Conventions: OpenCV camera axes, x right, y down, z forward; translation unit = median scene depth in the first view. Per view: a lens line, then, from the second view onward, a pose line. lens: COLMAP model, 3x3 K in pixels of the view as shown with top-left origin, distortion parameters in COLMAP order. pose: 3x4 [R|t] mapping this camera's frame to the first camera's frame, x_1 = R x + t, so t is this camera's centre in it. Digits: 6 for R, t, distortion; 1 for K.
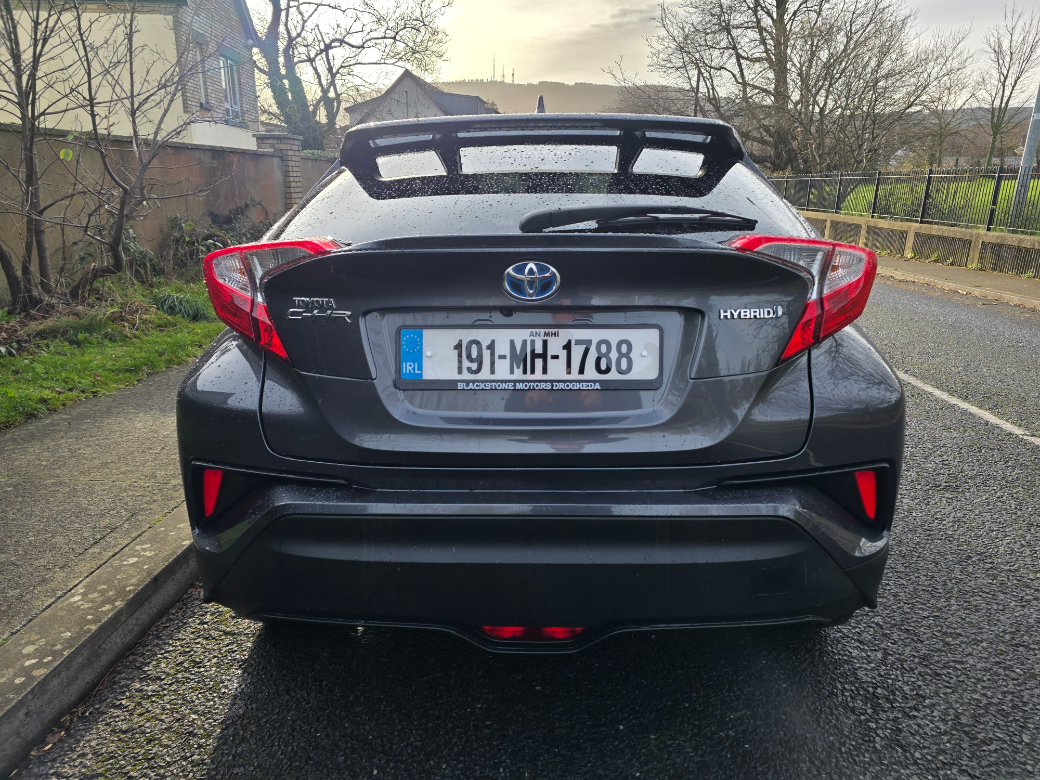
lens RADIAL K [[730.2, 0, 520.0], [0, 730.2, 390.0], [0, 0, 1]] dist [0.029376, -0.000248]
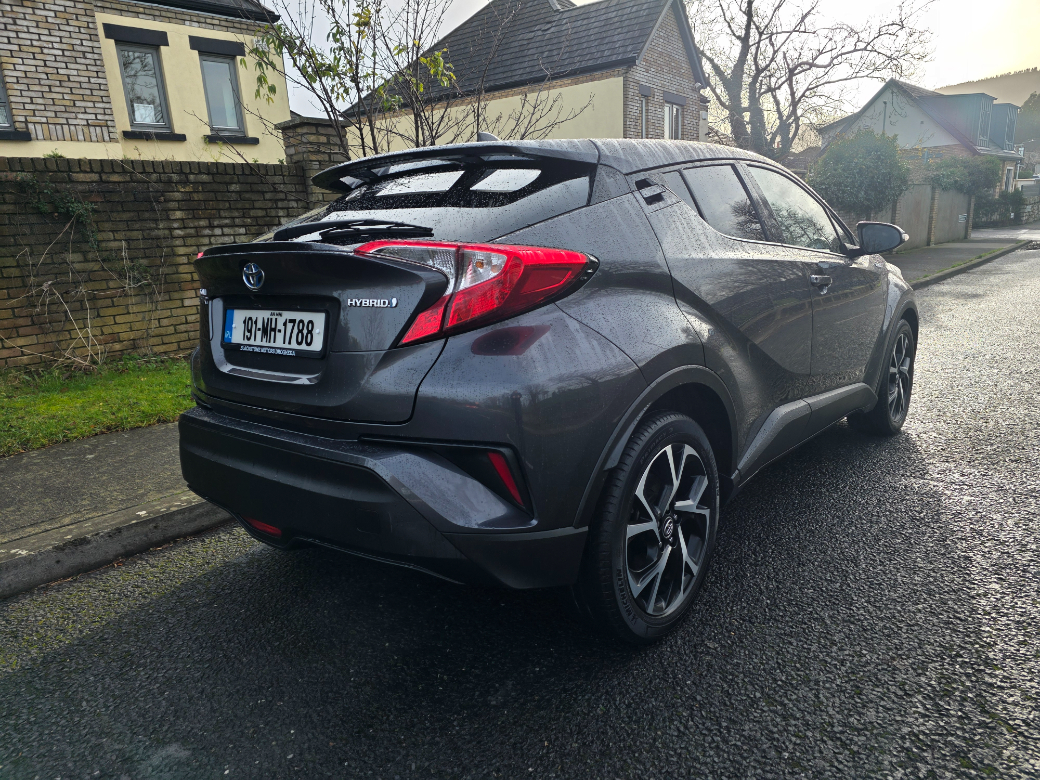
lens RADIAL K [[730.2, 0, 520.0], [0, 730.2, 390.0], [0, 0, 1]] dist [0.029376, -0.000248]
pose [[0.770890, 0.091648, -0.630341, 1.301222], [-0.114418, 0.993422, 0.004507, 0.008384], [0.626608, 0.068648, 0.776306, 0.202303]]
